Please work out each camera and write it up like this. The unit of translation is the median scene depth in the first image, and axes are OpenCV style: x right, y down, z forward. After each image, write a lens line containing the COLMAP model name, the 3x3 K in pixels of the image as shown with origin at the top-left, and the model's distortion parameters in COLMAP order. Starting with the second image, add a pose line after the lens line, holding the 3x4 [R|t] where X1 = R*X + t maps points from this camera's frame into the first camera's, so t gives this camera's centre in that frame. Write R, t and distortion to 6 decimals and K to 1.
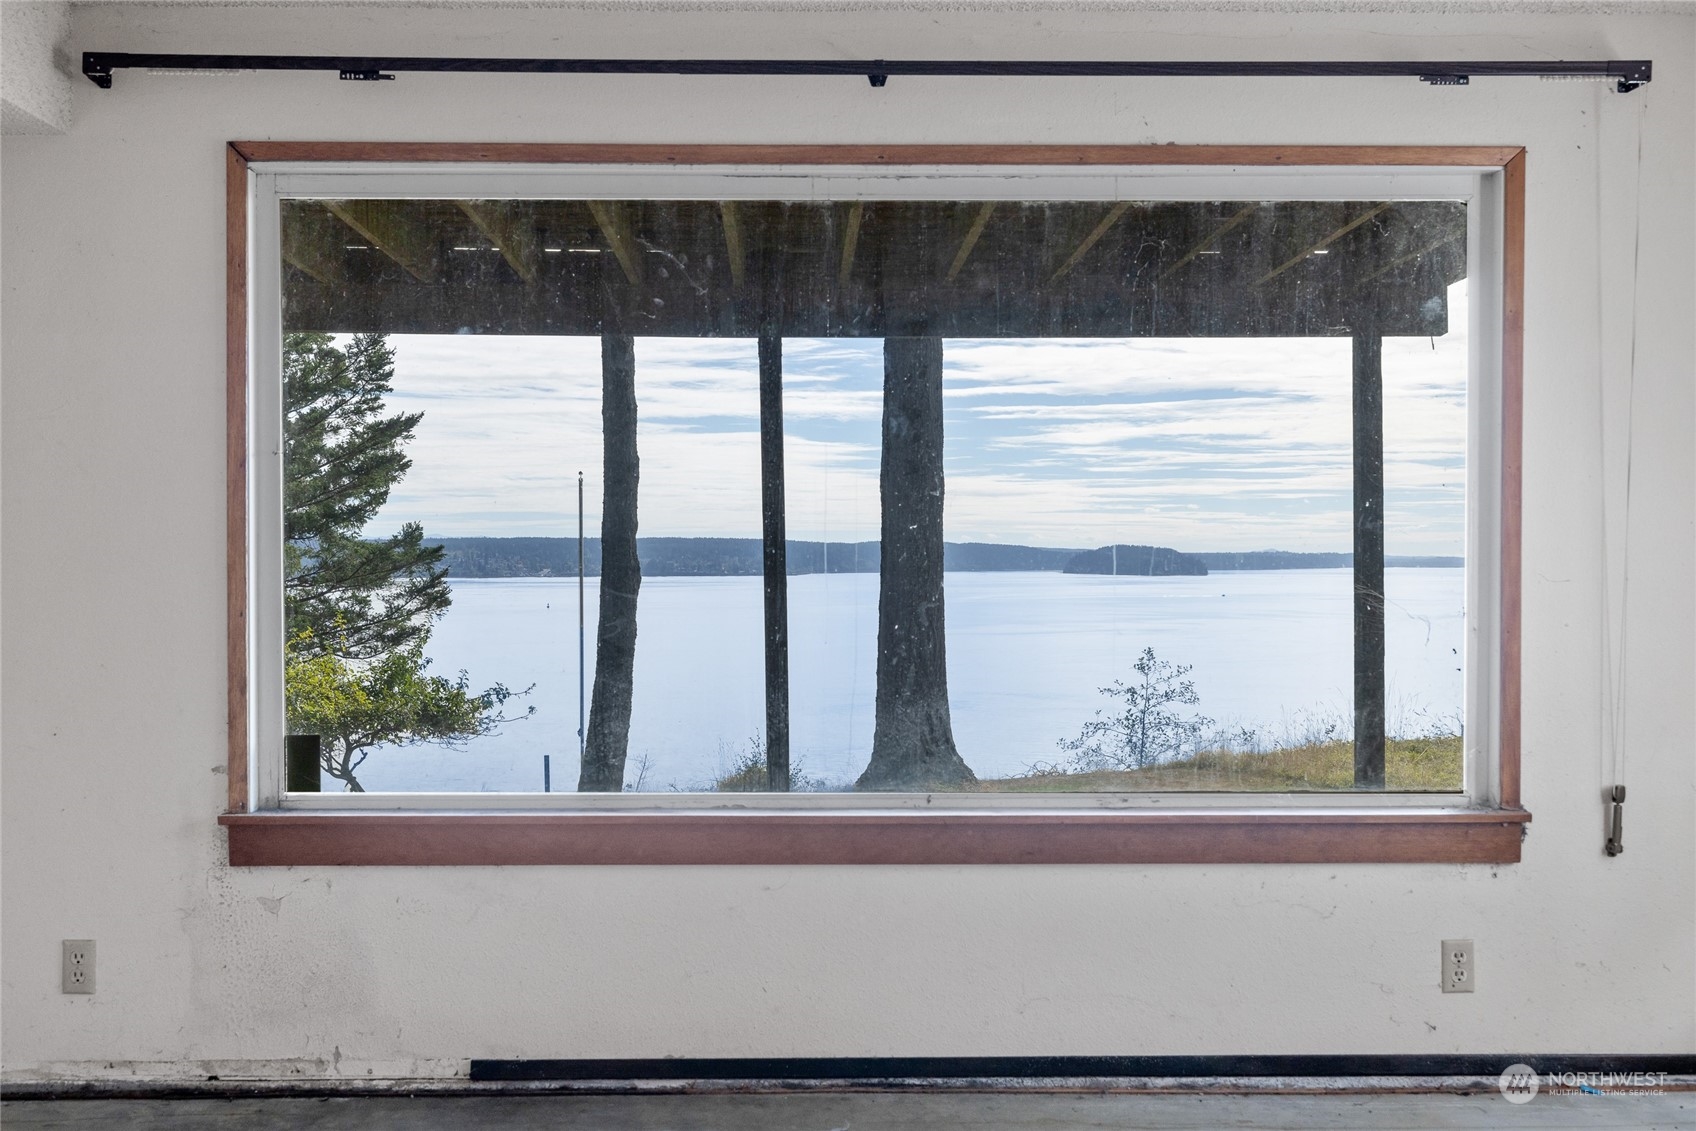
lens RADIAL K [[1693.3, 0, 845.4], [0, 1693.3, 575.7], [0, 0, 1]] dist [0.002217, 0.000000]
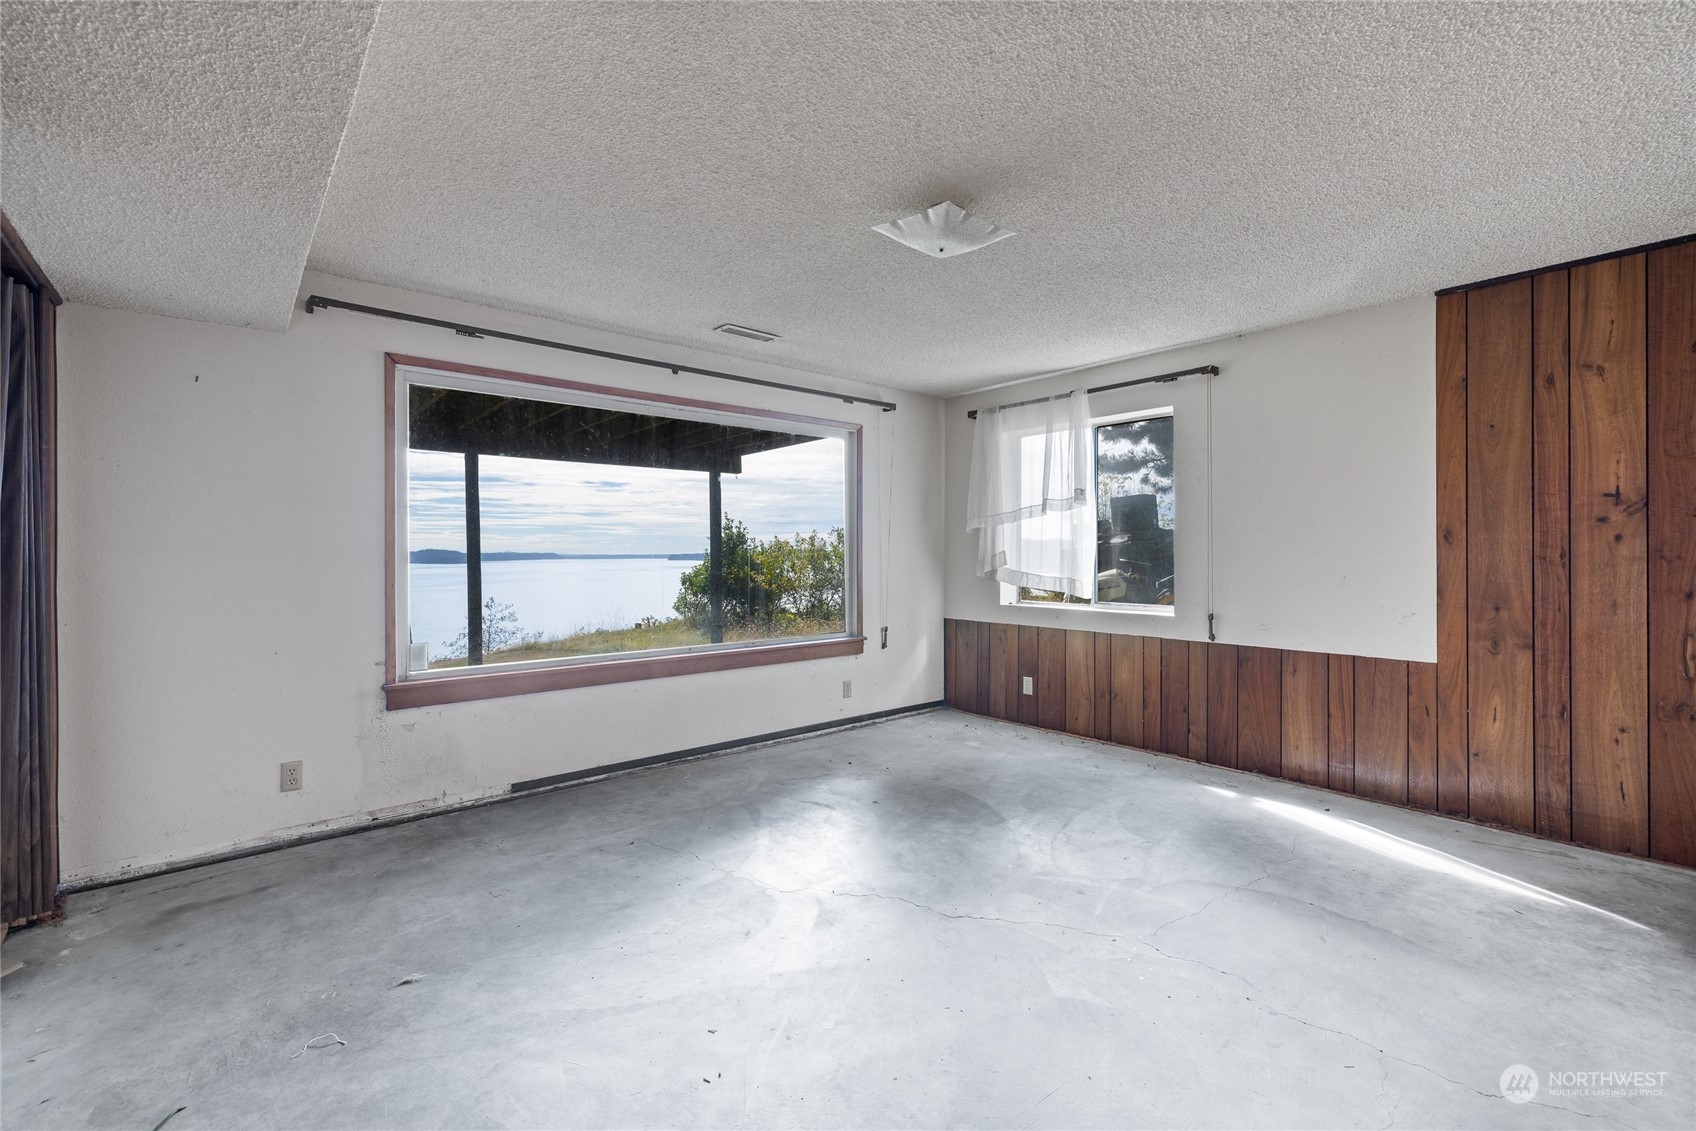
lens RADIAL K [[723.3, 0, 848.8], [0, 723.3, 550.4], [0, 0, 1]] dist [-0.001079, -0.000142]
pose [[0.769577, 0.001586, 0.638553, -0.484714], [0.009189, 0.999866, -0.013558, -0.002640], [-0.638488, 0.016302, 0.769459, -0.014684]]
